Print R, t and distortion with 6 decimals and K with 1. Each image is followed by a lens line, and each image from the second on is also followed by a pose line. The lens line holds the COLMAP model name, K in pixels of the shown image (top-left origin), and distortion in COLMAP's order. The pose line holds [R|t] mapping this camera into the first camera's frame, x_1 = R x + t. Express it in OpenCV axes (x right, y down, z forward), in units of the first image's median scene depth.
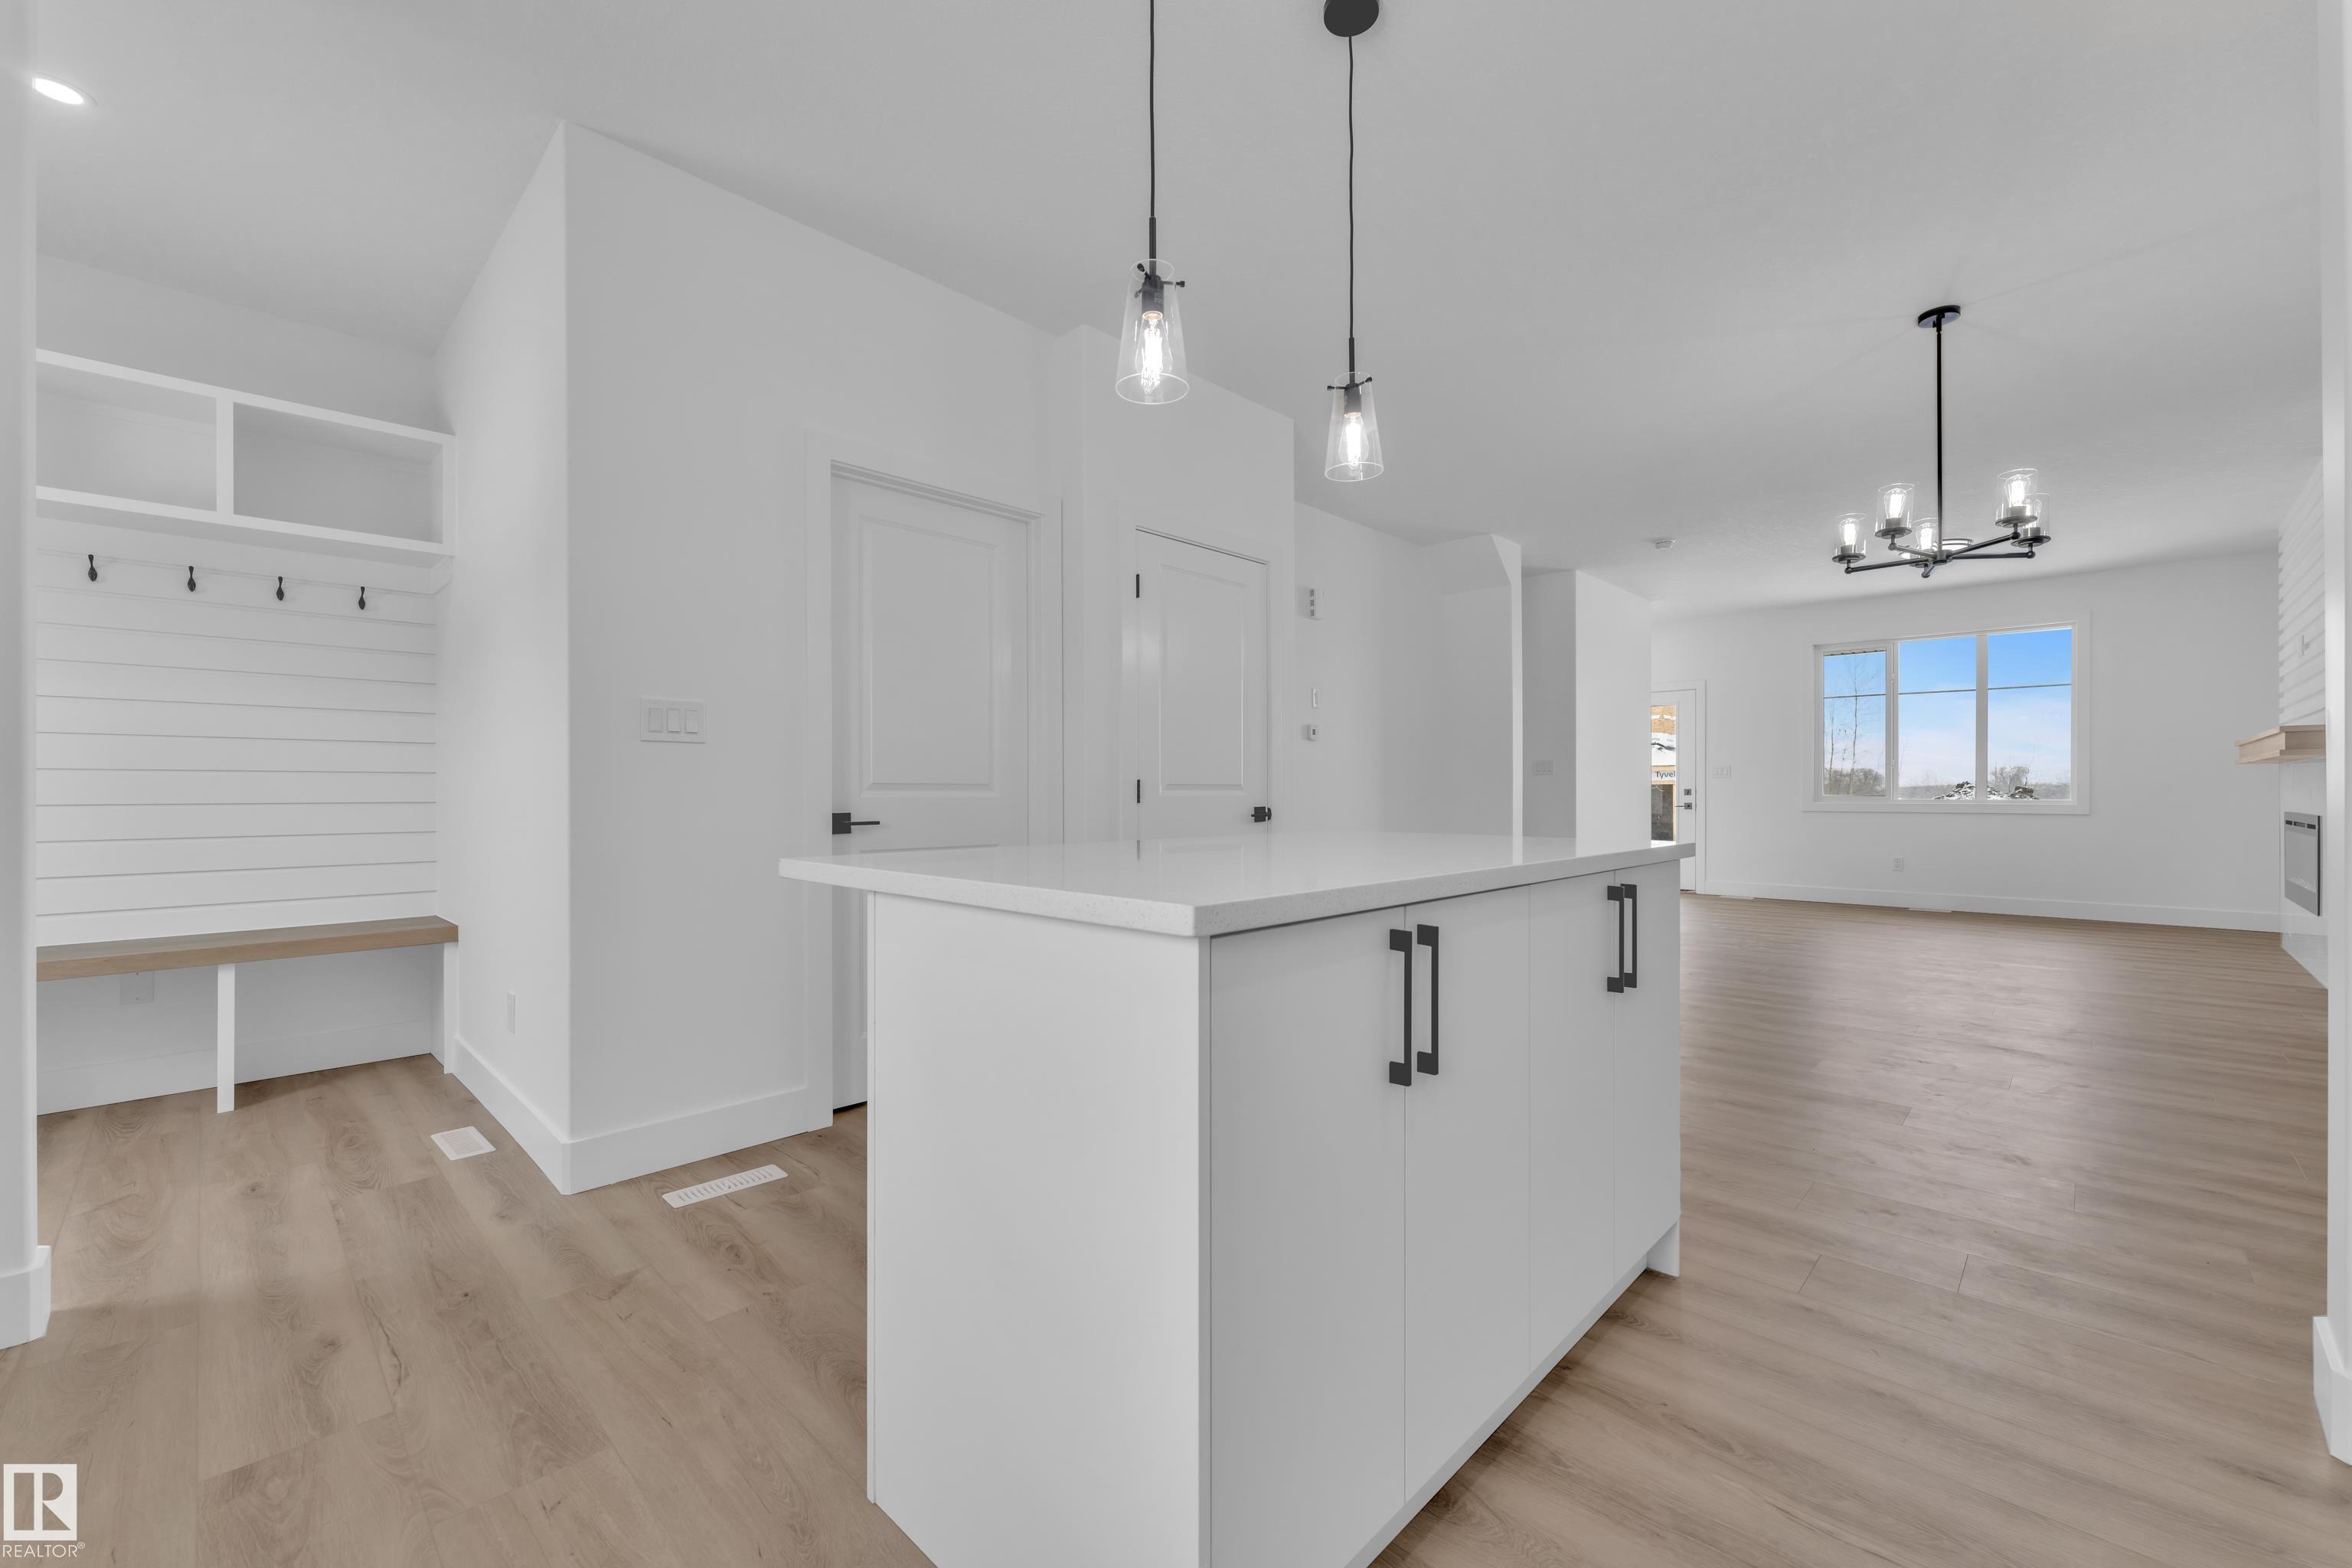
lens RADIAL K [[947.2, 0, 1172.0], [0, 947.2, 786.5], [0, 0, 1]] dist [0.002429, 0.000201]
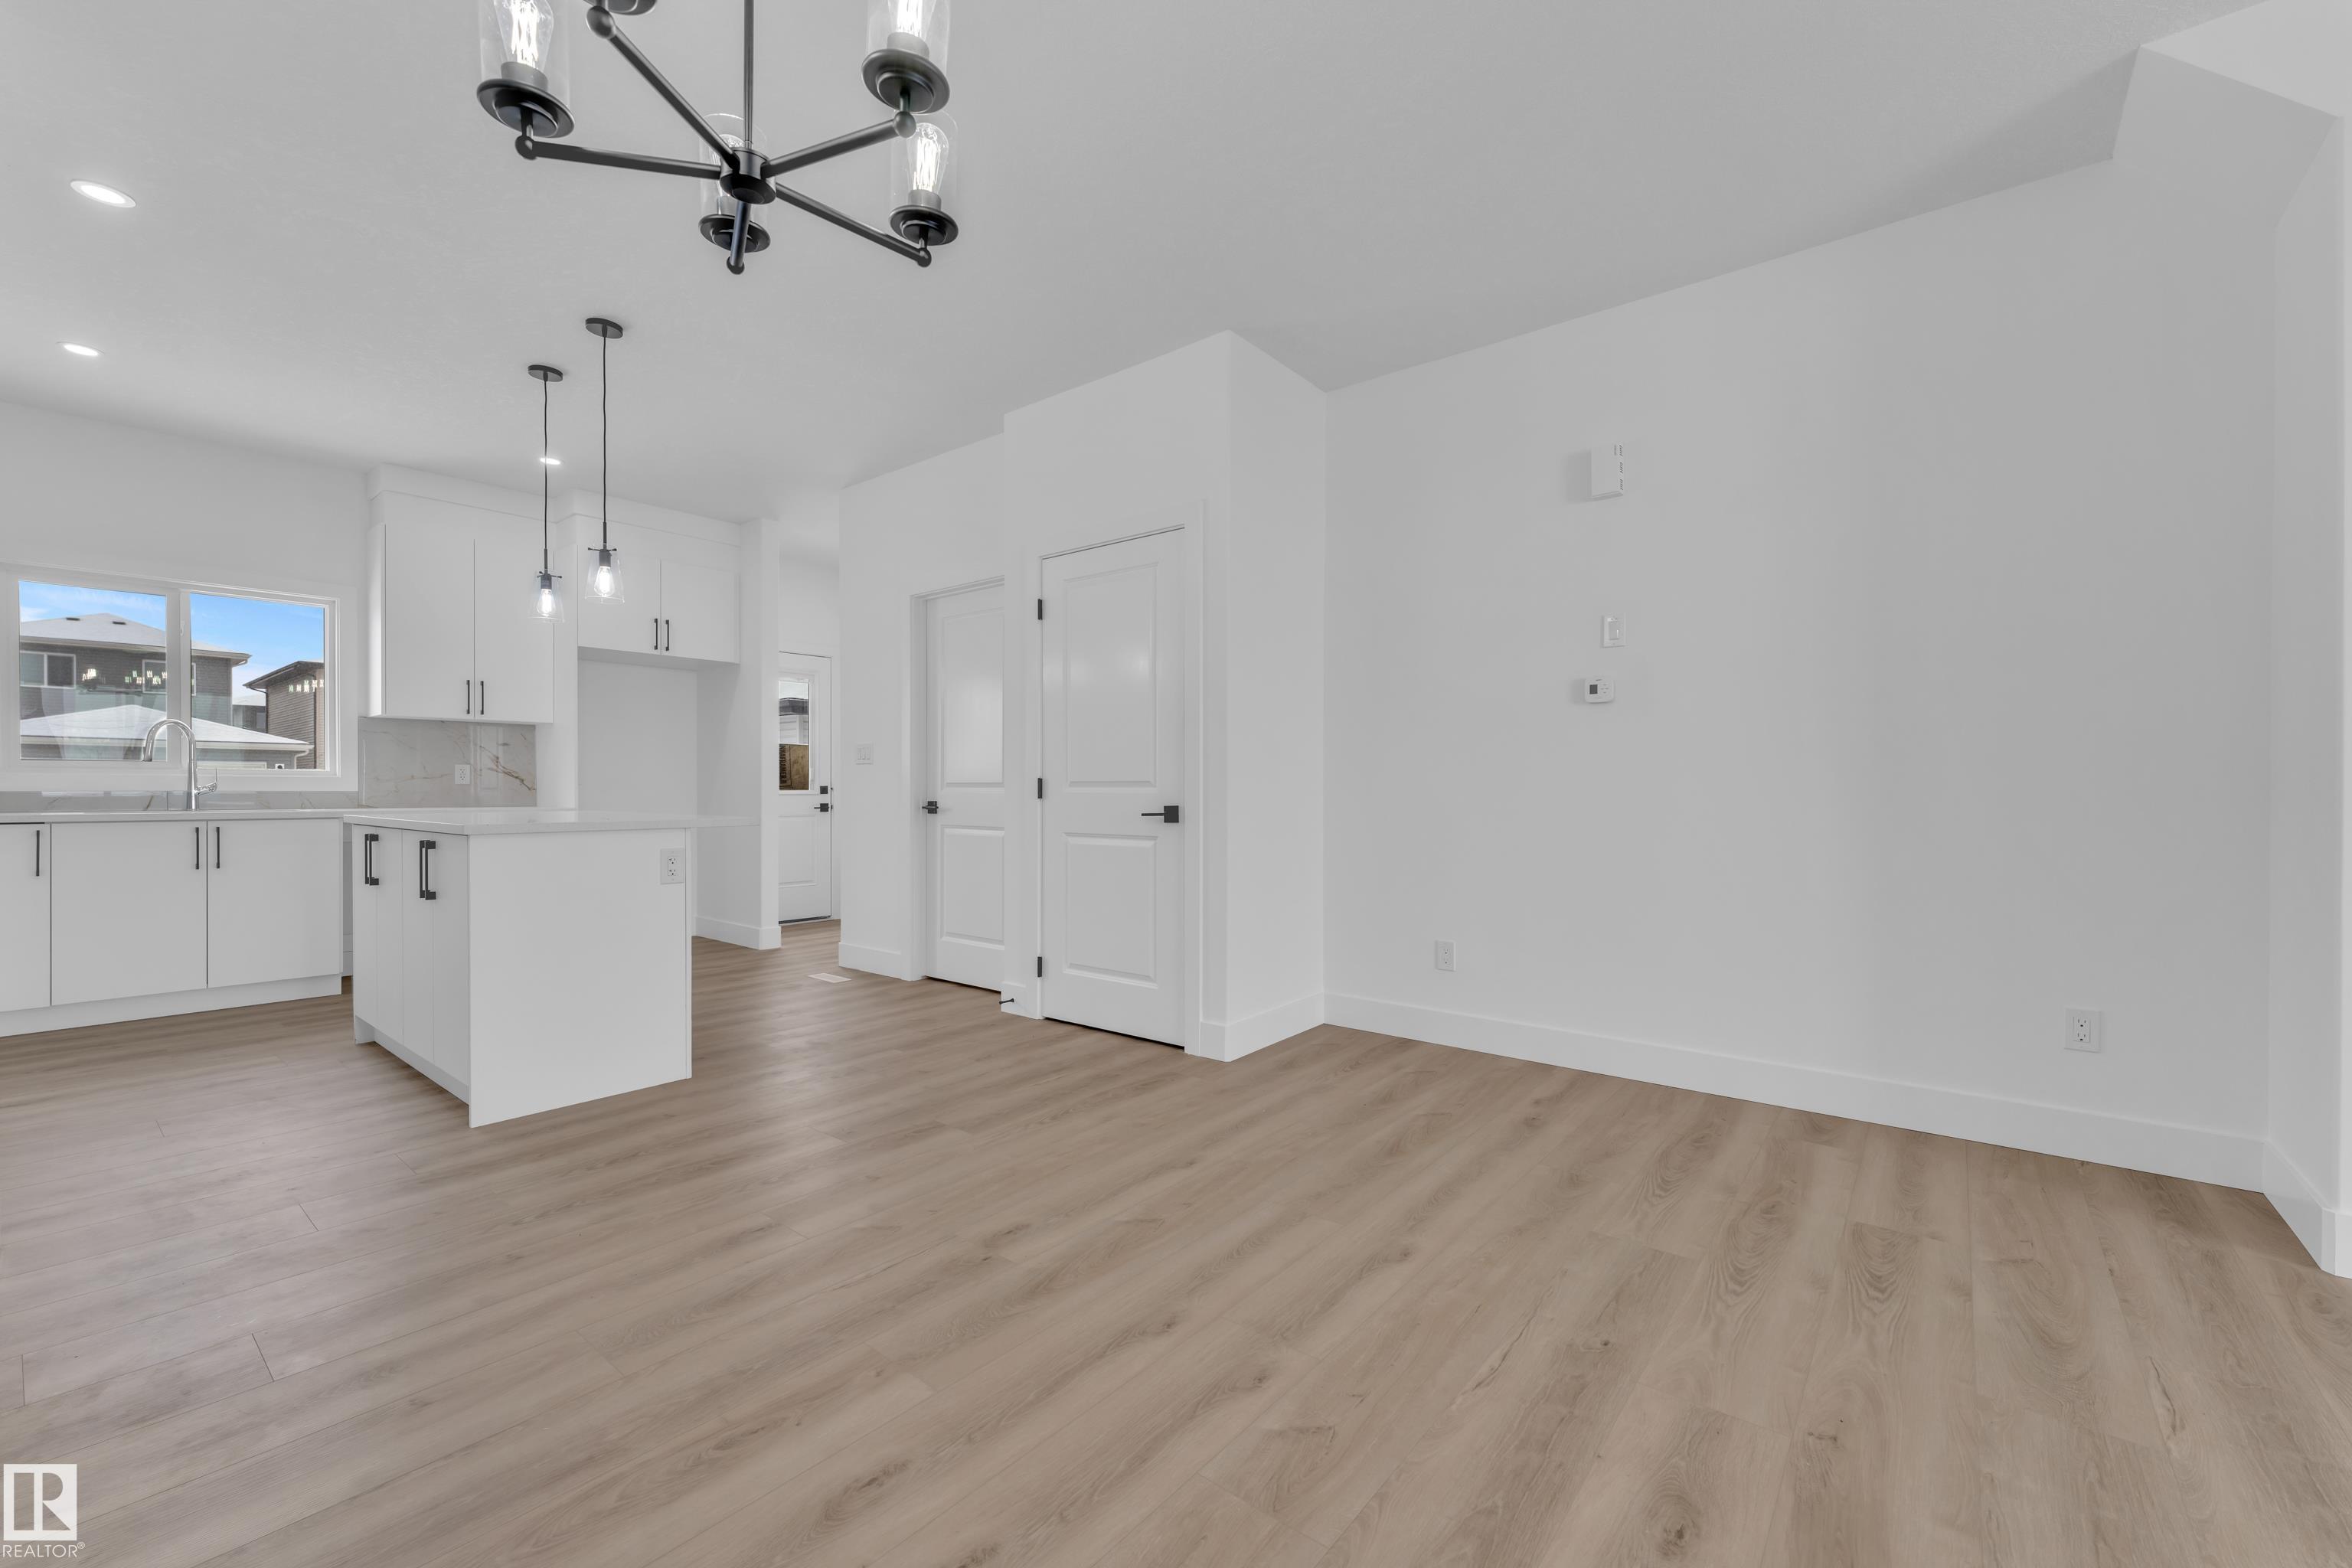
lens RADIAL K [[947.2, 0, 1175.4], [0, 947.2, 795.0], [0, 0, 1]] dist [0.002429, 0.000201]
pose [[0.088454, 0.008765, -0.996042, 1.143358], [0.006058, 0.999938, 0.009337, 0.003243], [0.996062, -0.006860, 0.088395, 1.079794]]
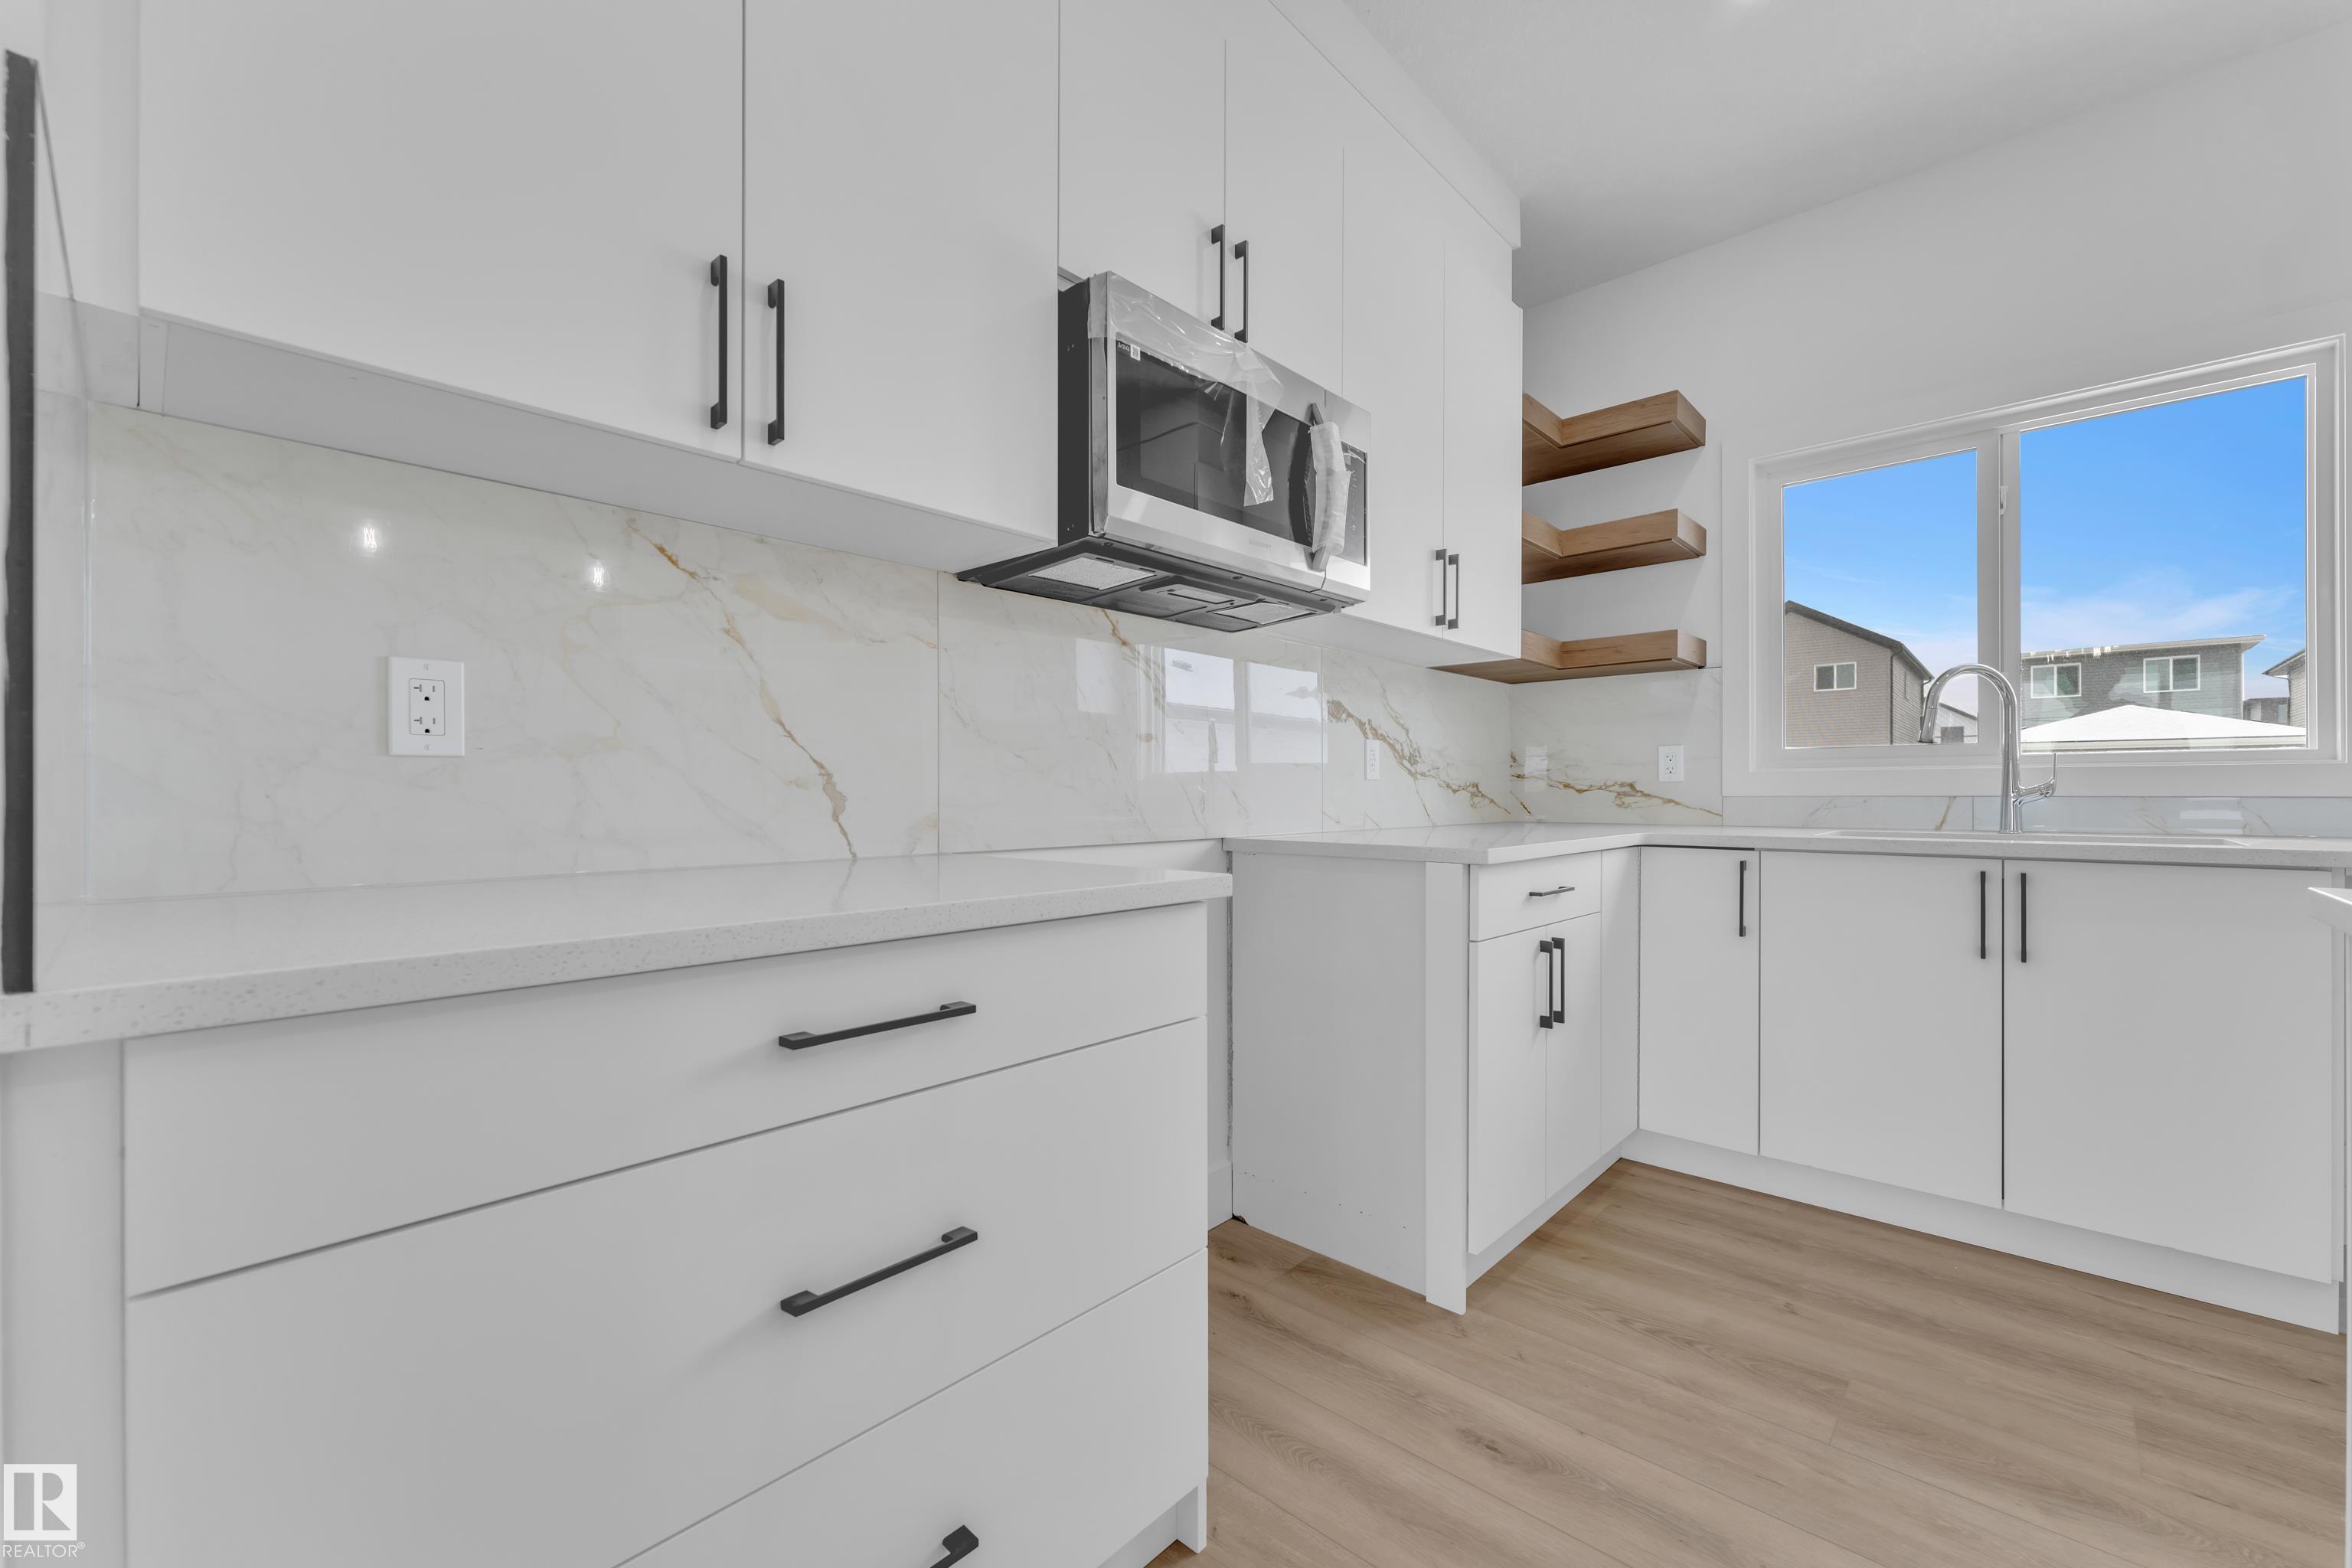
lens RADIAL K [[947.2, 0, 1171.9], [0, 947.2, 794.3], [0, 0, 1]] dist [0.002429, 0.000201]
pose [[-0.999614, 0.004141, -0.027454, 0.353740], [0.004313, 0.999971, -0.006225, 0.002041], [0.027427, -0.006341, -0.999604, 0.523884]]
